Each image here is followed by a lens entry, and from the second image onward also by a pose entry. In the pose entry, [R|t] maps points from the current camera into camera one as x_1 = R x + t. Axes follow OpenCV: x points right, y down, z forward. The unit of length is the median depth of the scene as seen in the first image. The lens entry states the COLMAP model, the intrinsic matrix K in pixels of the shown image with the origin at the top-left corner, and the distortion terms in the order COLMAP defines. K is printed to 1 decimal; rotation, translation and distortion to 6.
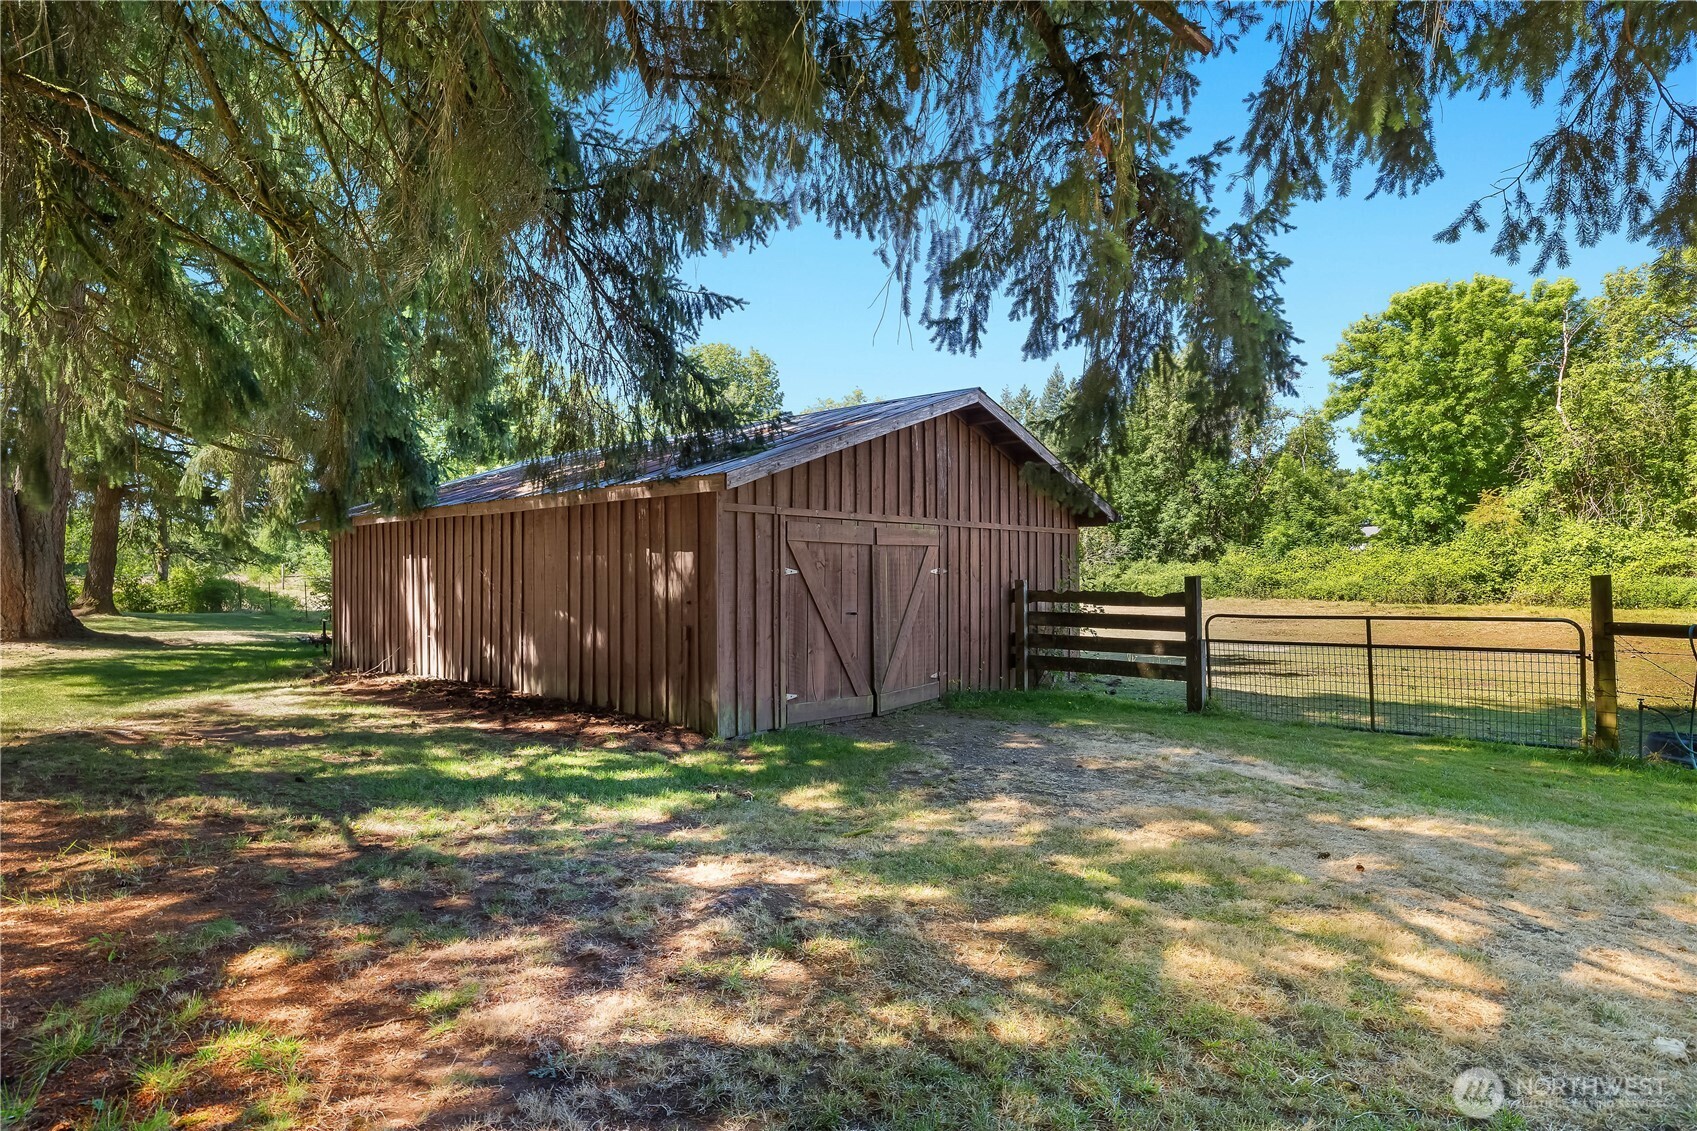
lens RADIAL K [[911.8, 0, 846.1], [0, 911.8, 568.9], [0, 0, 1]] dist [0.001978, -0.003650]
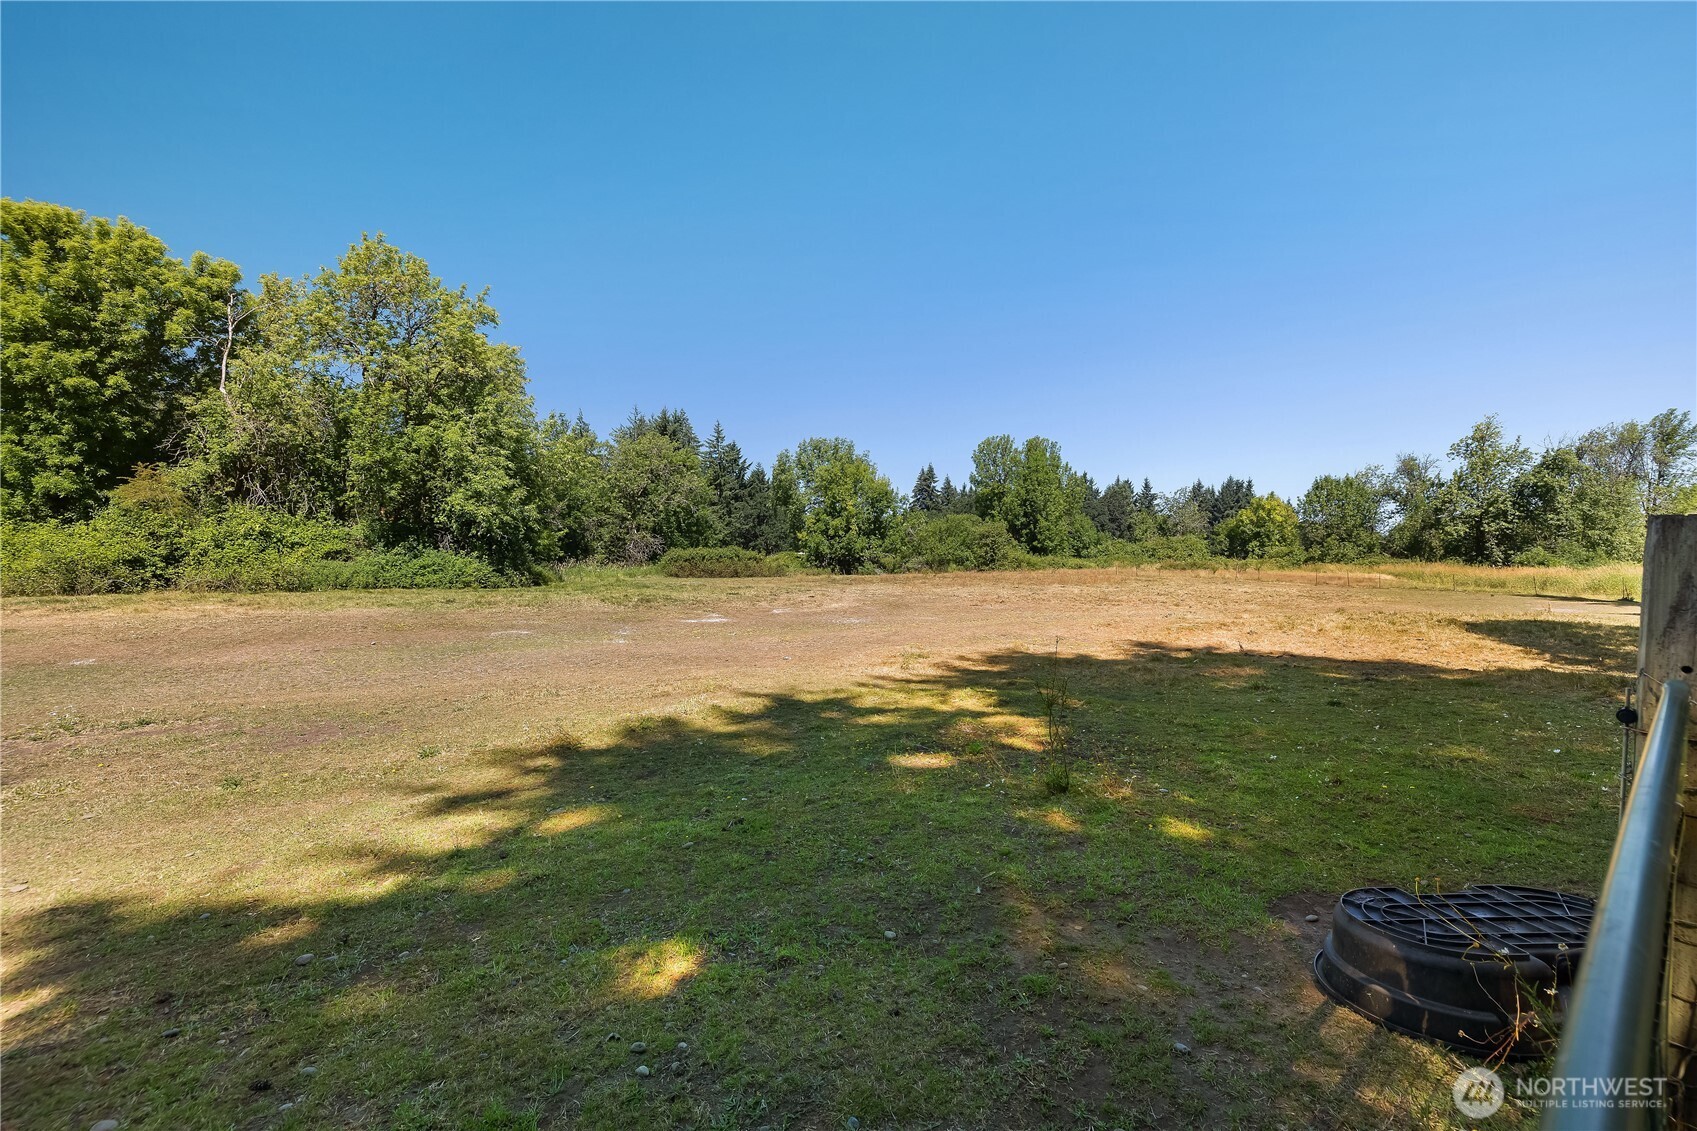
lens RADIAL K [[717.9, 0, 844.4], [0, 717.9, 565.9], [0, 0, 1]] dist [-0.001847, -0.000668]
pose [[0.135903, -0.004894, 0.990710, 0.099077], [-0.009176, 0.999939, 0.006199, 0.002389], [-0.990680, -0.009933, 0.135849, 0.215356]]
